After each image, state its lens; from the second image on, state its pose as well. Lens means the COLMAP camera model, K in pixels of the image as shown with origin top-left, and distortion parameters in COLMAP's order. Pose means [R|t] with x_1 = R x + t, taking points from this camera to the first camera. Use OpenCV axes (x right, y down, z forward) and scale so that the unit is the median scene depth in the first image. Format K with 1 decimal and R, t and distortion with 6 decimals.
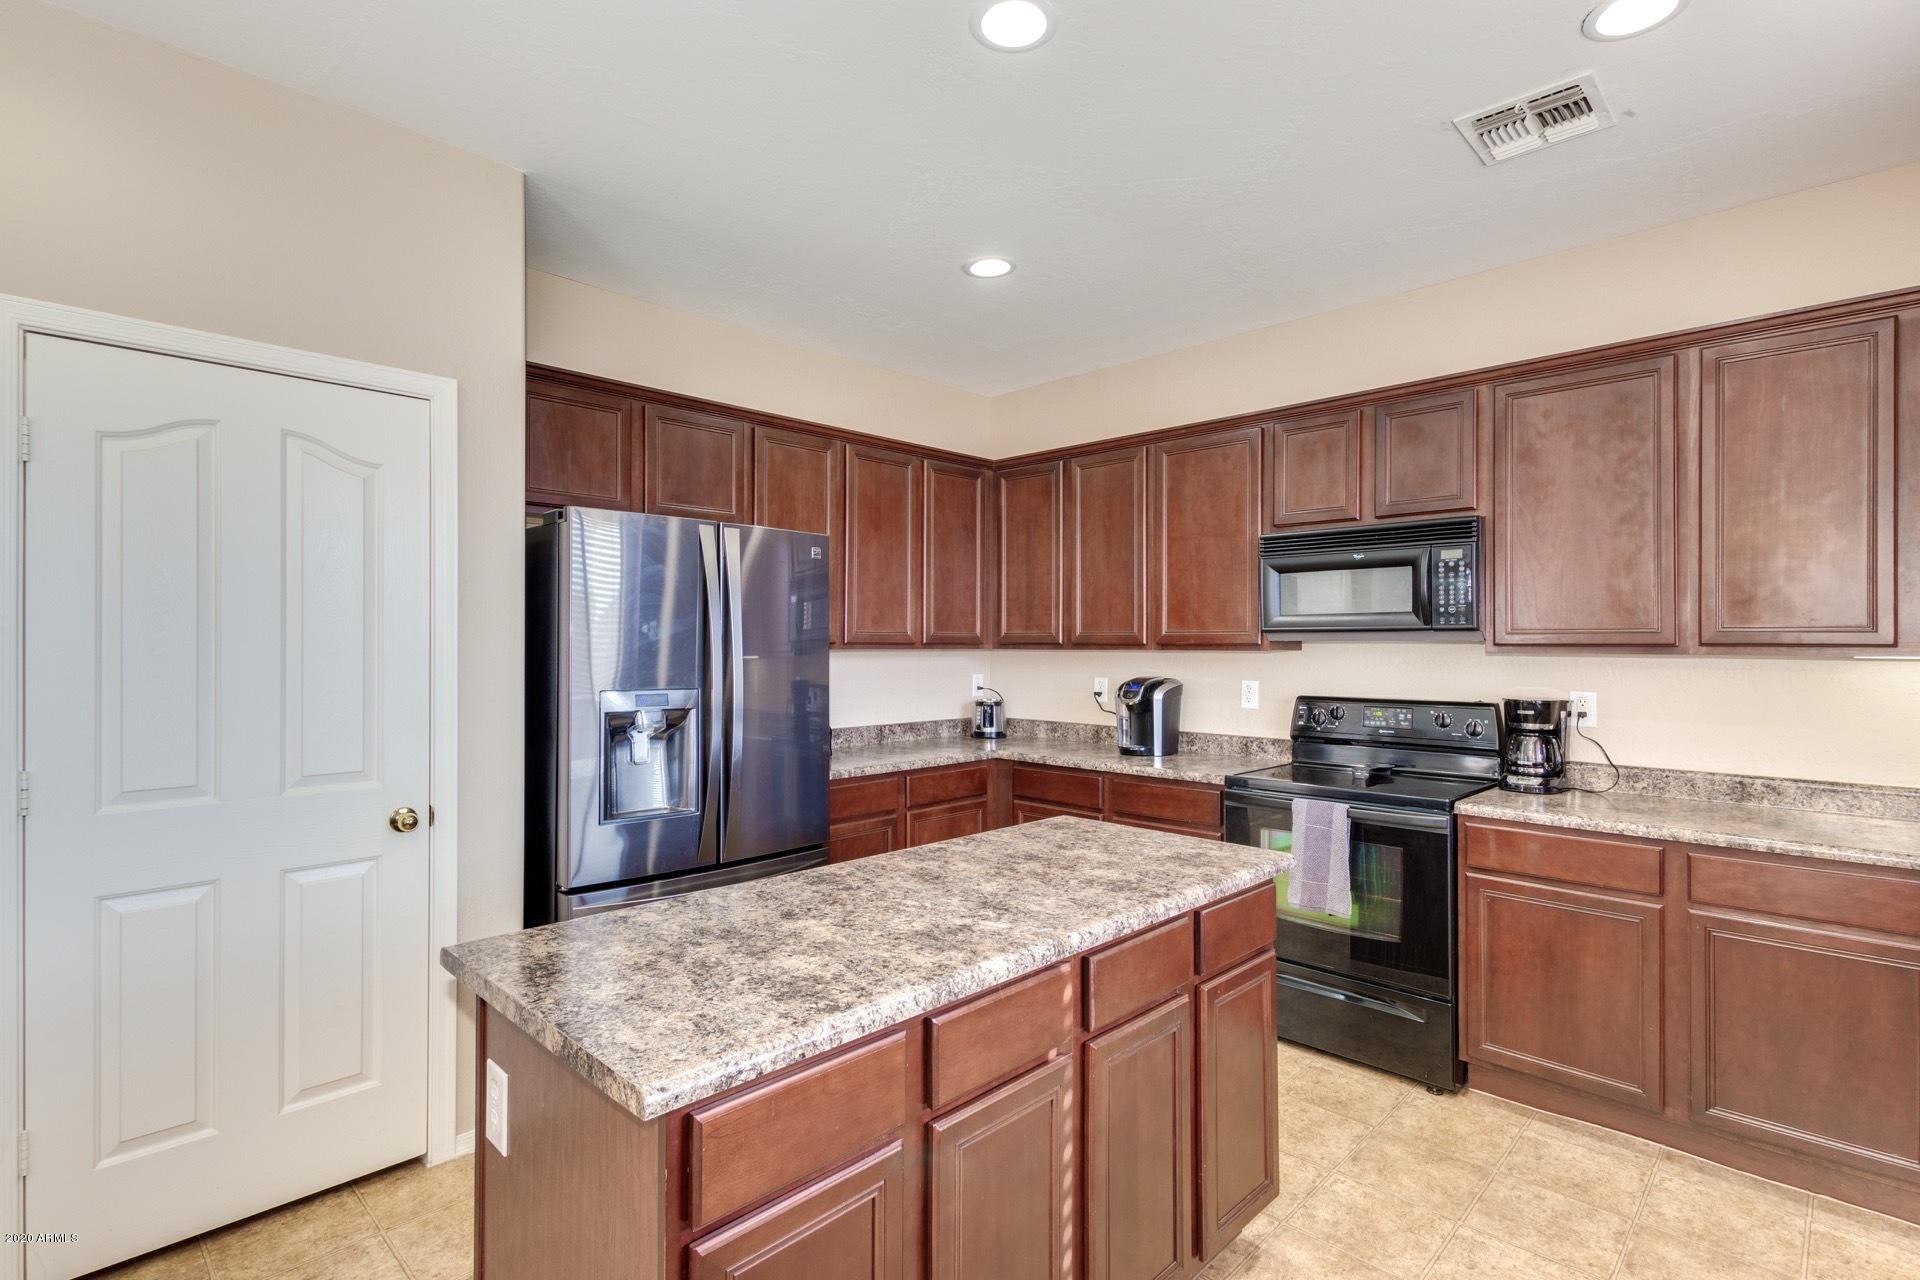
lens RADIAL K [[905.7, 0, 960.0], [0, 905.7, 640.0], [0, 0, 1]] dist [-0.000753, -0.000183]
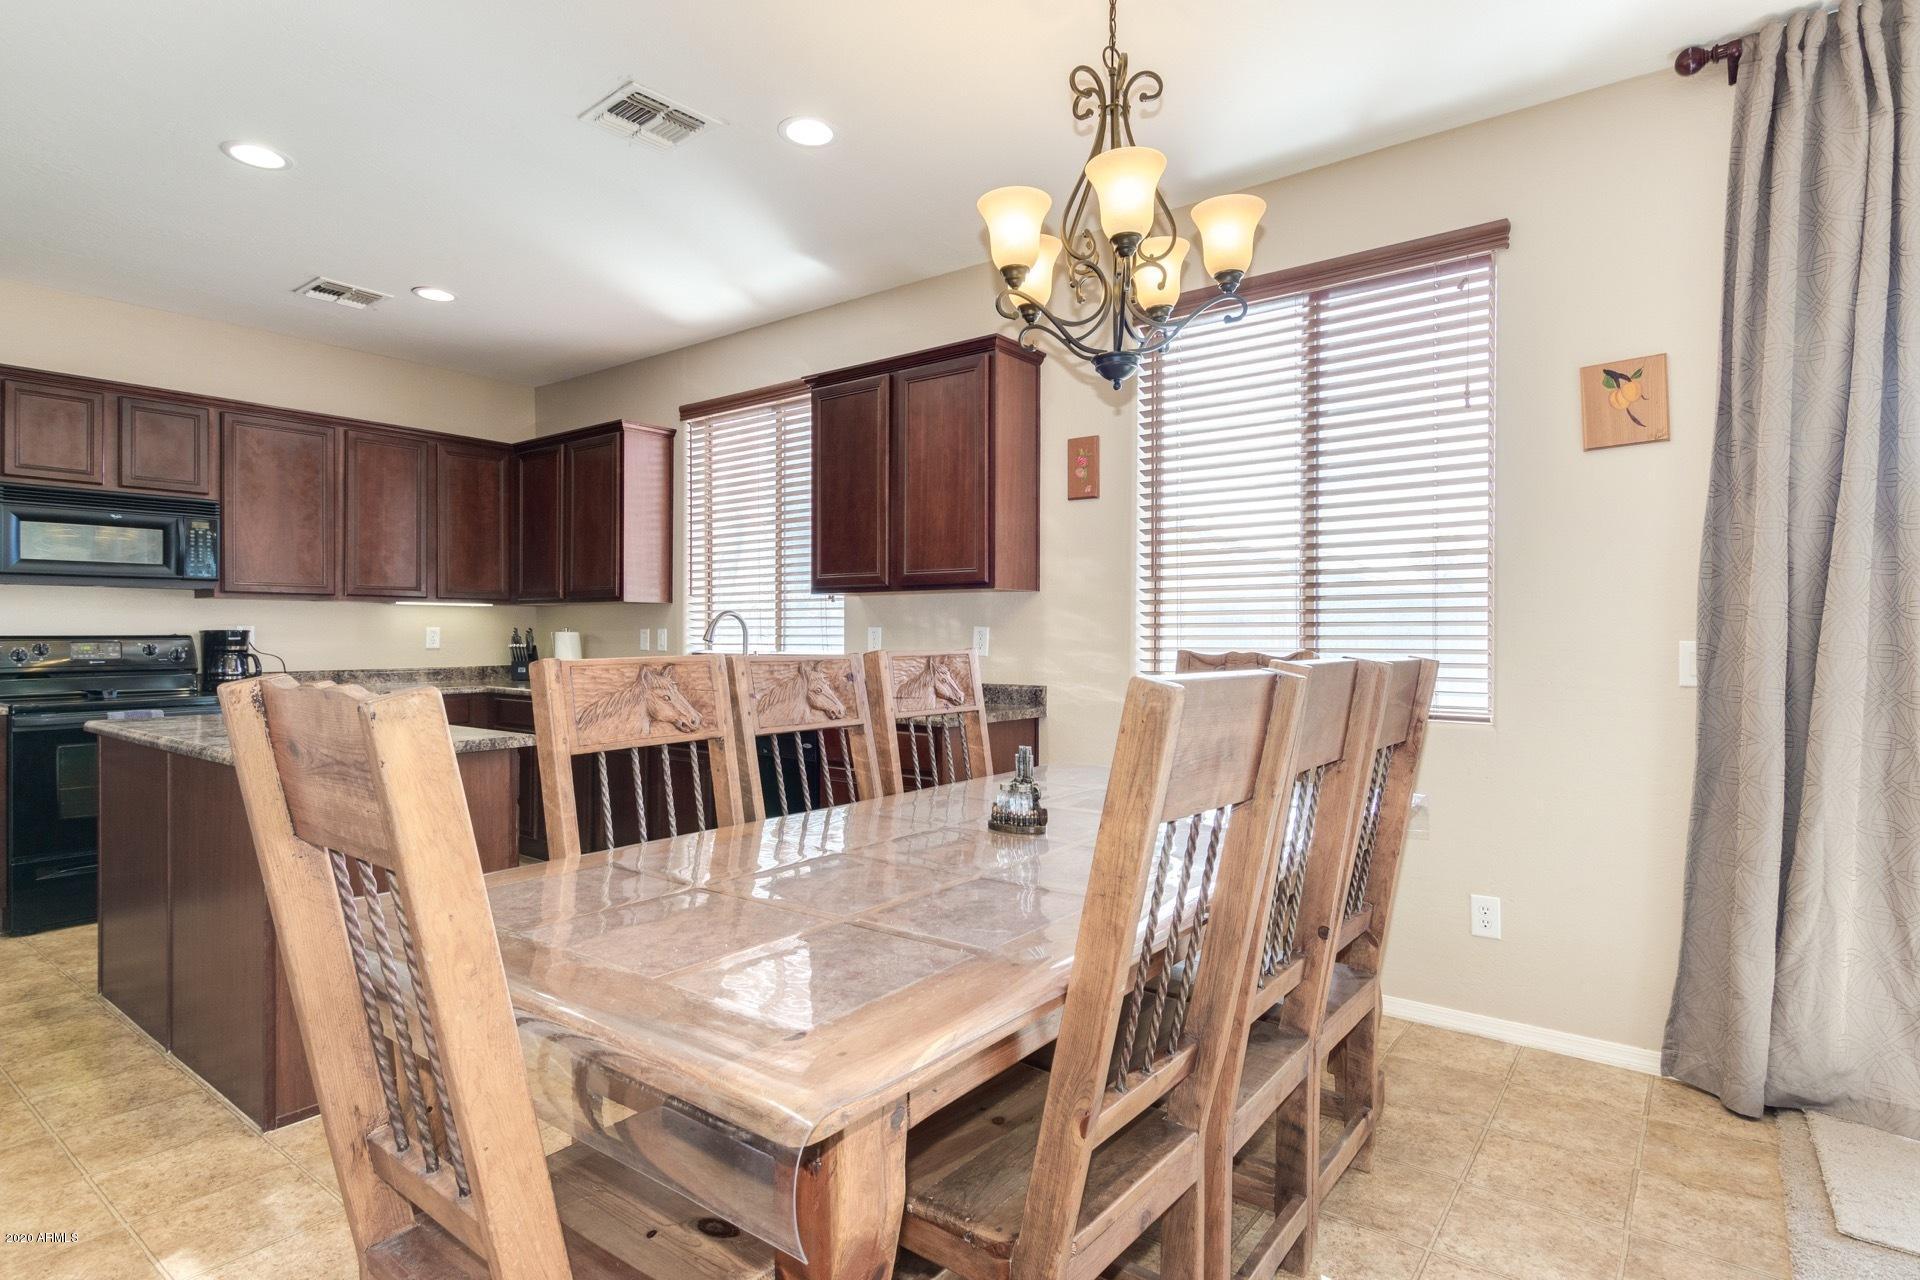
lens RADIAL K [[996.7, 0, 960.0], [0, 996.7, 640.0], [0, 0, 1]] dist [0.033365, -0.000010]
pose [[-0.120715, -0.007889, 0.992656, -1.189969], [-0.001196, 0.999969, 0.007802, 0.070587], [-0.992687, -0.000245, -0.120720, 0.033115]]
